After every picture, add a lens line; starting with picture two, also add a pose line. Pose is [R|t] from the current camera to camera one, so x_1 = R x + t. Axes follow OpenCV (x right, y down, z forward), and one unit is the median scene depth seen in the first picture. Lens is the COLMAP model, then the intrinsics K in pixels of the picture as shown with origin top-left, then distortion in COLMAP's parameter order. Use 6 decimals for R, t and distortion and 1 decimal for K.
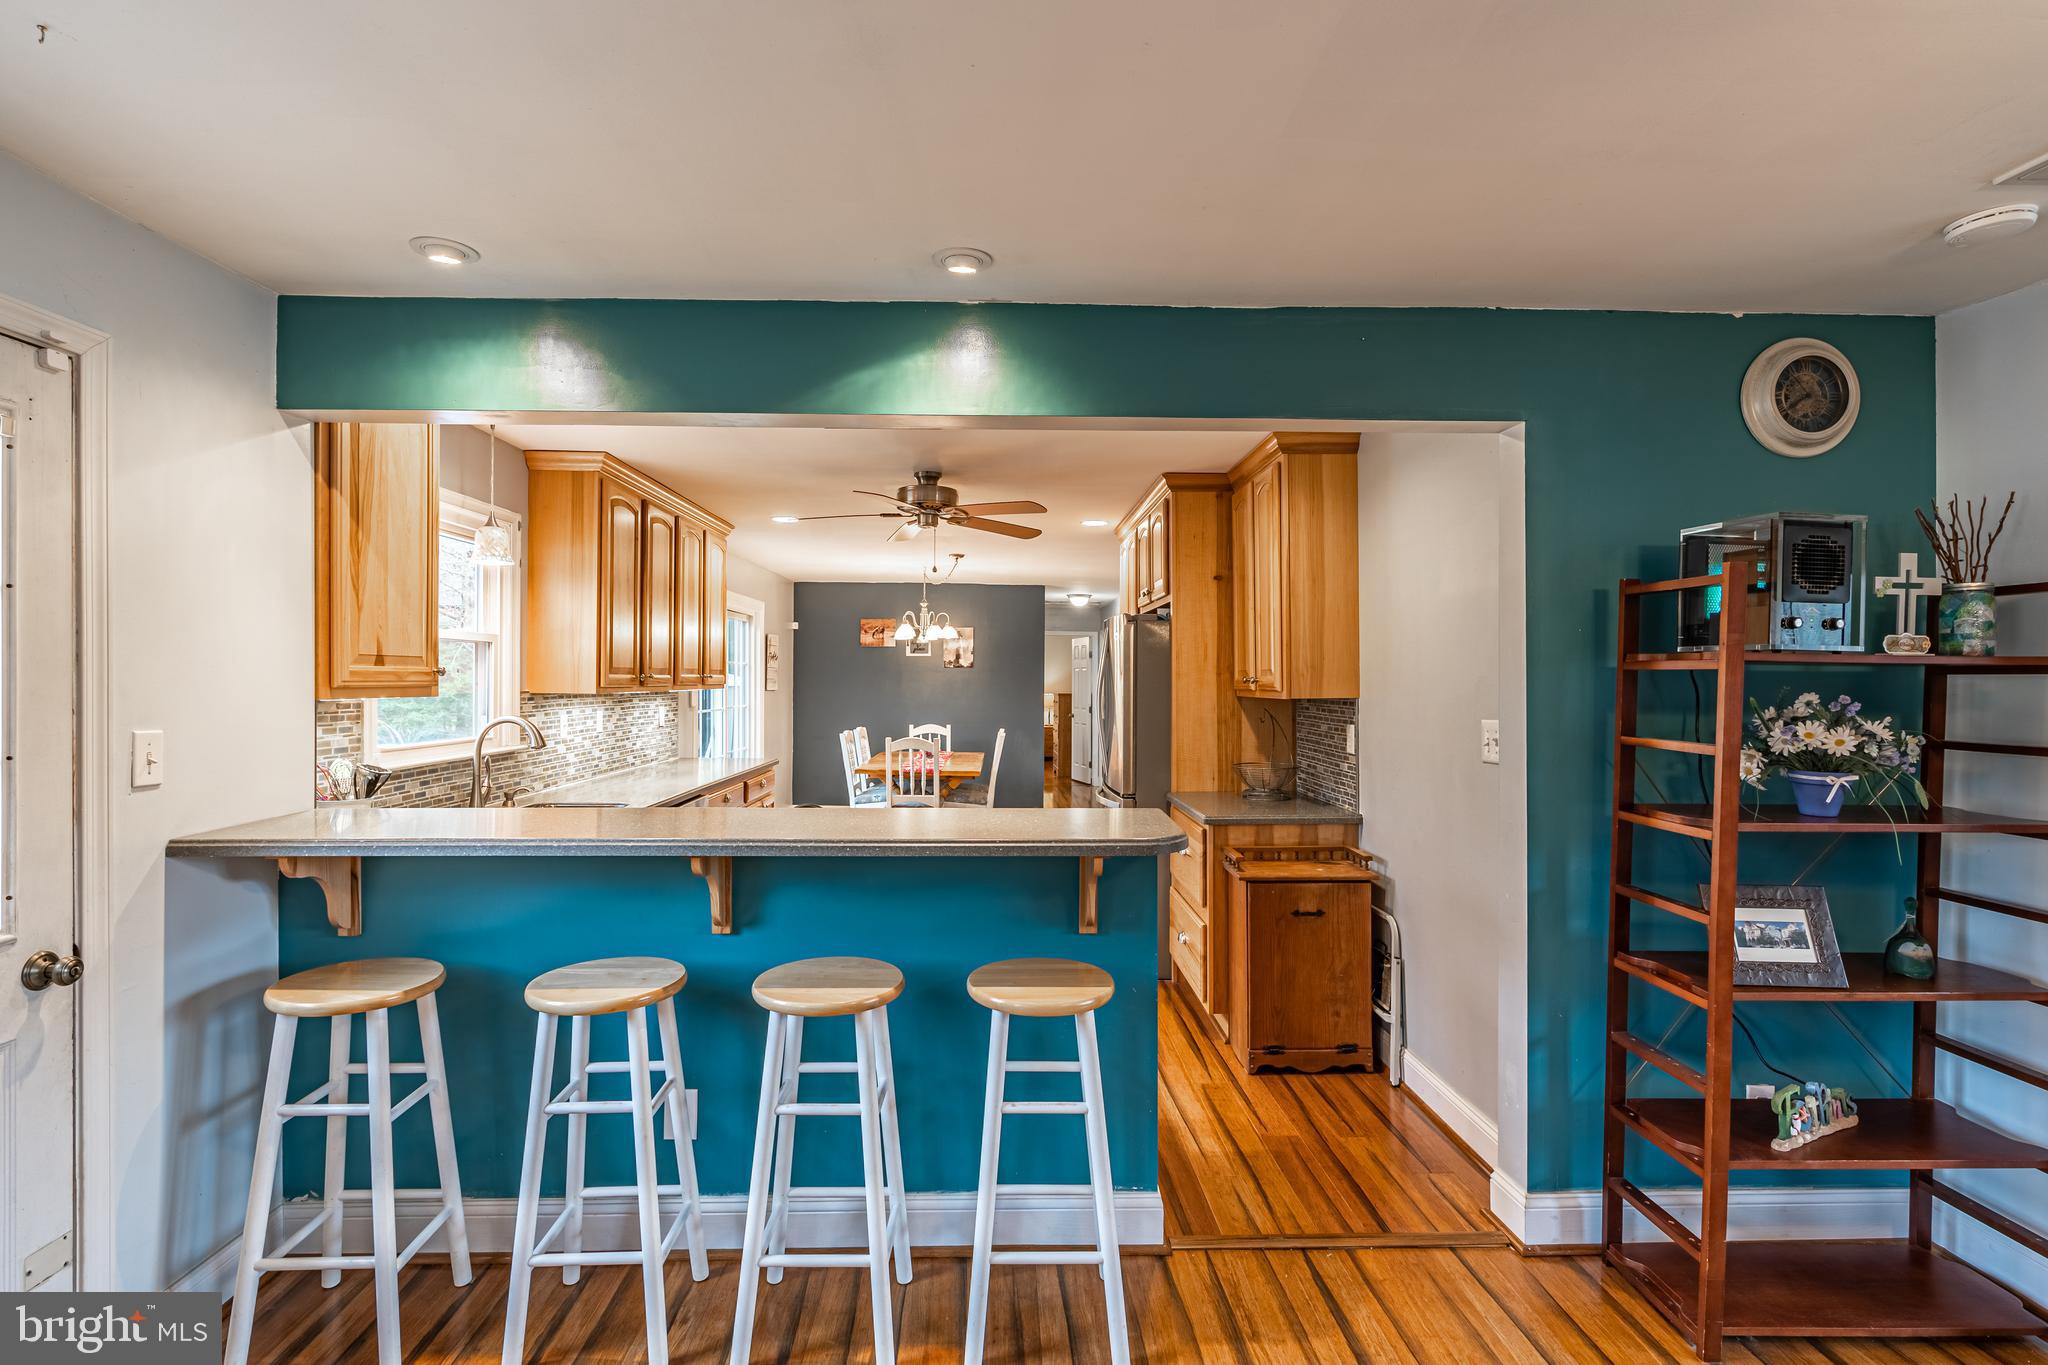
lens RADIAL K [[928.2, 0, 1020.0], [0, 928.2, 681.9], [0, 0, 1]] dist [-0.011096, 0.005268]
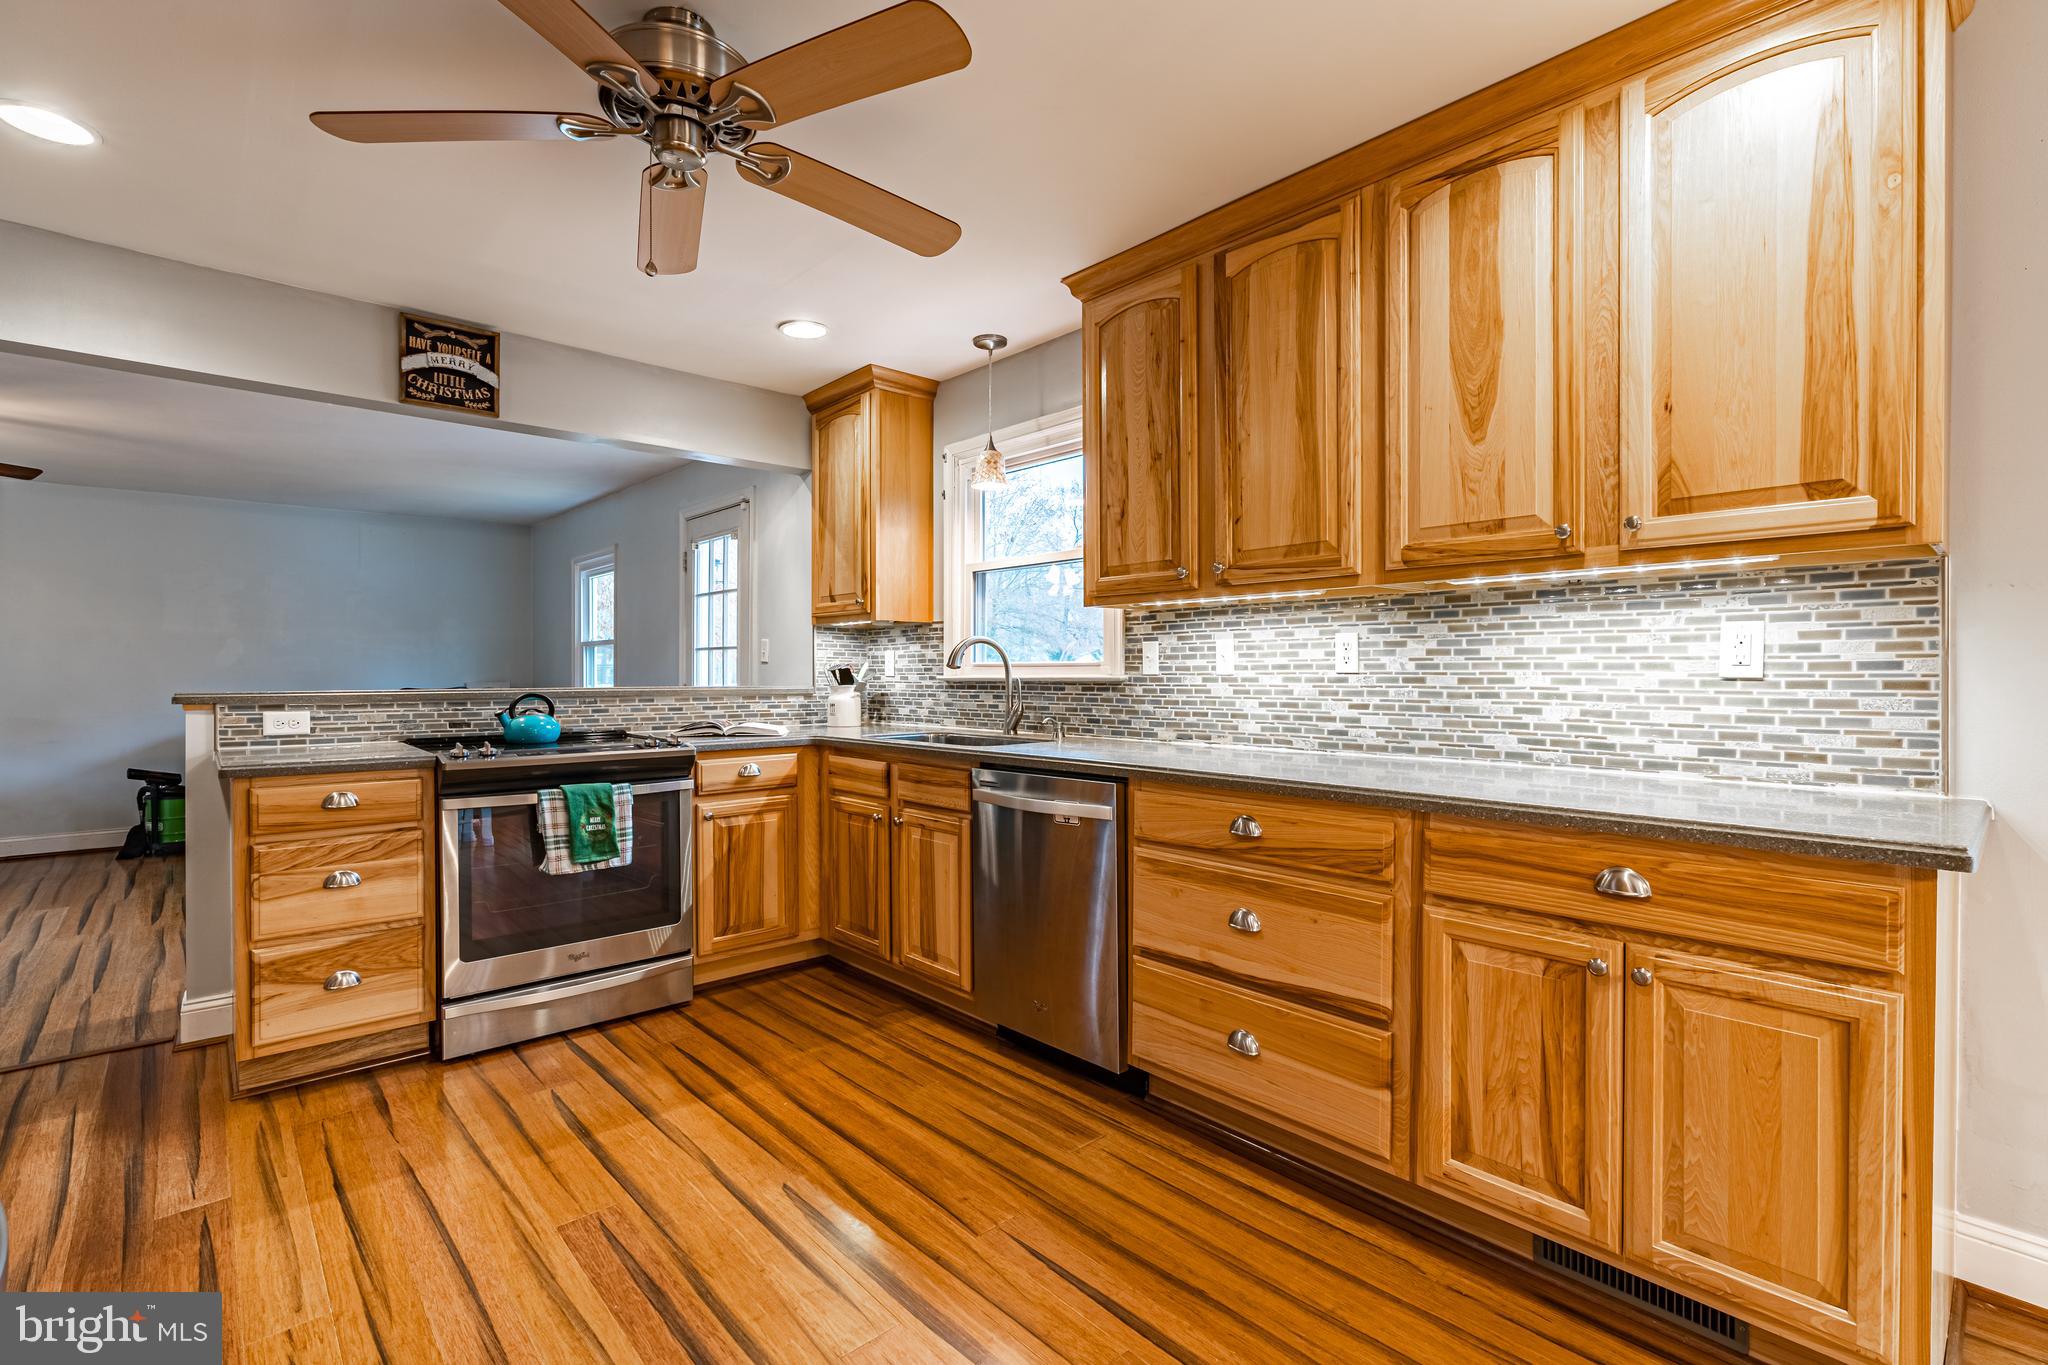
lens RADIAL K [[928.2, 0, 1026.8], [0, 928.2, 678.3], [0, 0, 1]] dist [-0.011096, 0.005268]
pose [[-0.765405, 0.000230, -0.643549, 0.044610], [-0.003266, 0.999986, 0.004241, 0.062443], [0.643541, 0.005348, -0.765393, 1.445209]]
